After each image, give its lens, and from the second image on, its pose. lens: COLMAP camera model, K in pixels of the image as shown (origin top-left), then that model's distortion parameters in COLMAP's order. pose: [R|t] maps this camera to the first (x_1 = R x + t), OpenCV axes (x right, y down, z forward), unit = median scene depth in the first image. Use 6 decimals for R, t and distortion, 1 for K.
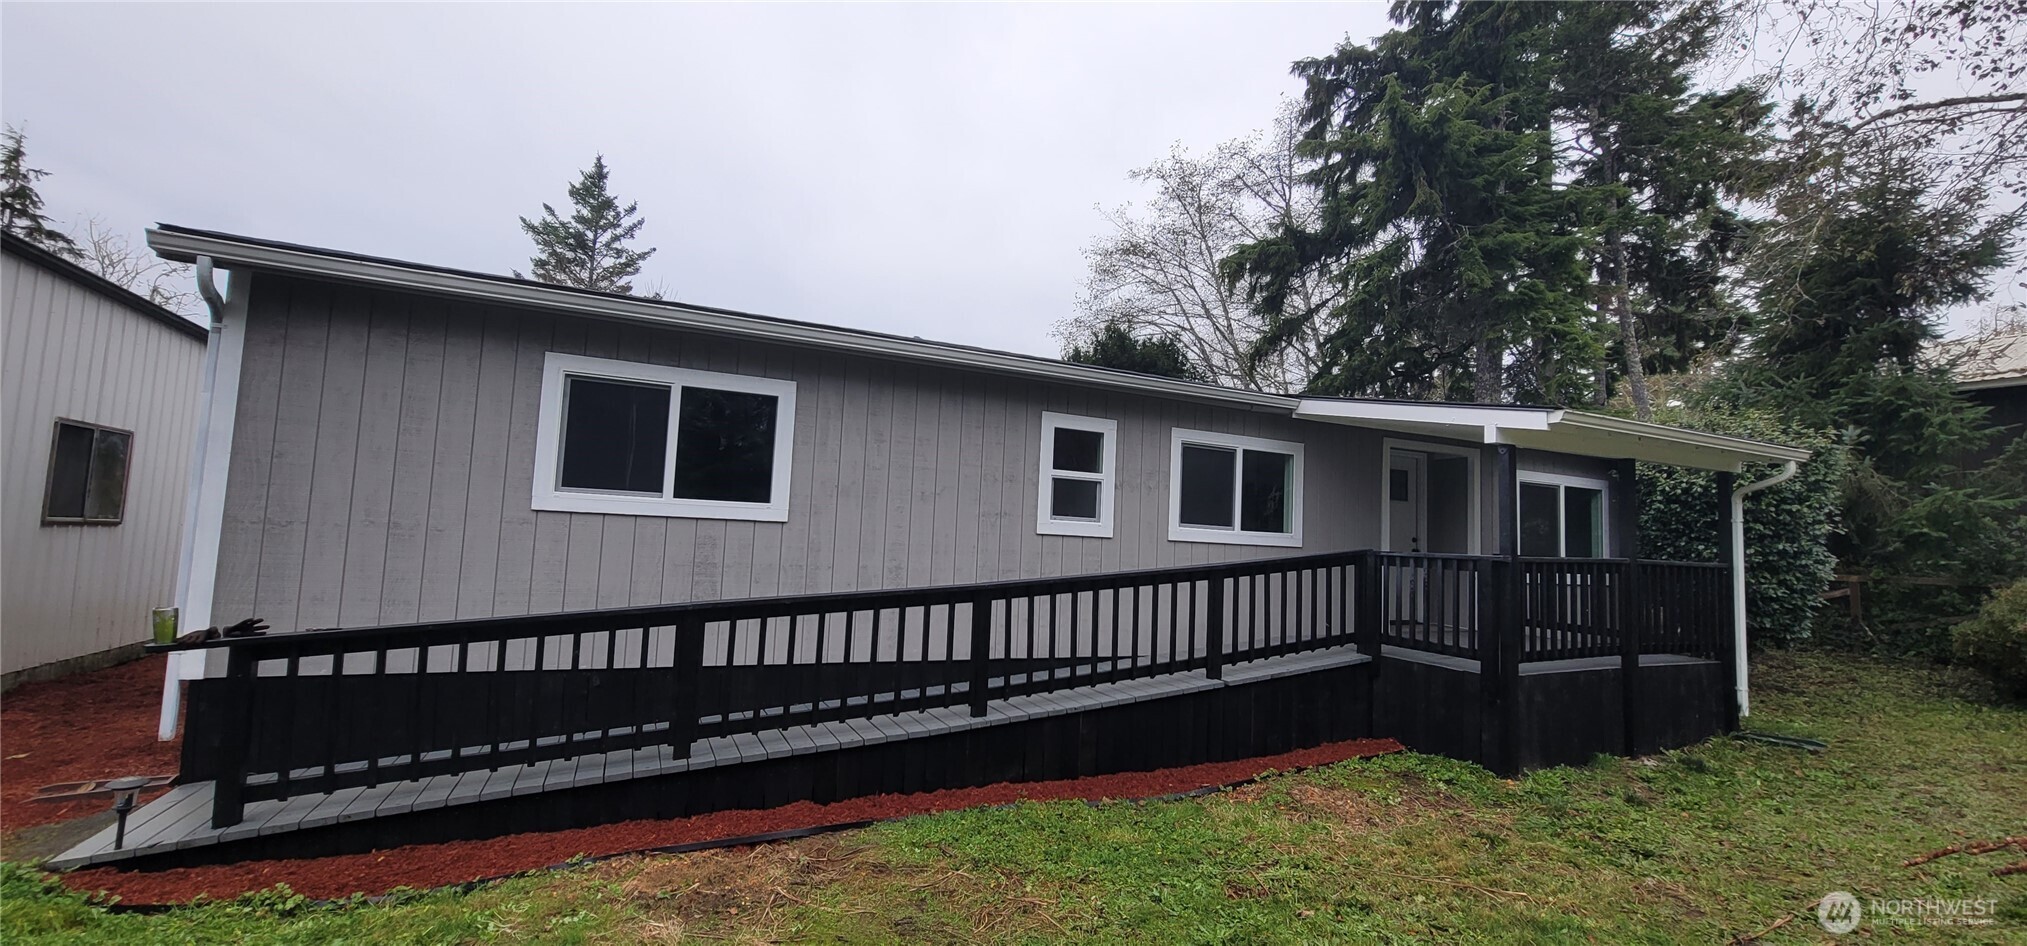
lens RADIAL K [[822.0, 0, 1022.0], [0, 822.0, 478.1], [0, 0, 1]] dist [-0.005555, 0.000713]
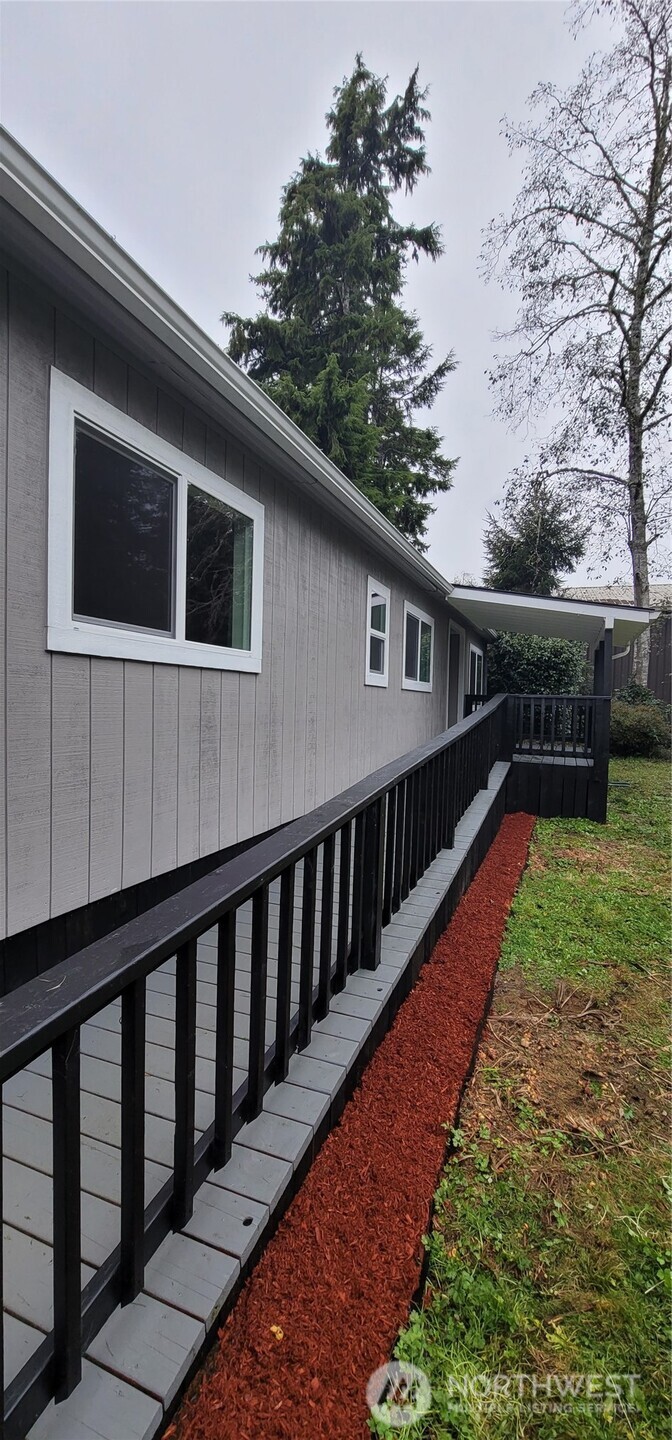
lens RADIAL K [[583.9, 0, 333.5], [0, 583.9, 724.7], [0, 0, 1]] dist [-0.005555, 0.000713]
pose [[0.743710, -0.051108, 0.666546, -0.635457], [-0.045432, 0.990904, 0.126670, 0.026052], [-0.666957, -0.124488, 0.734623, 0.491354]]
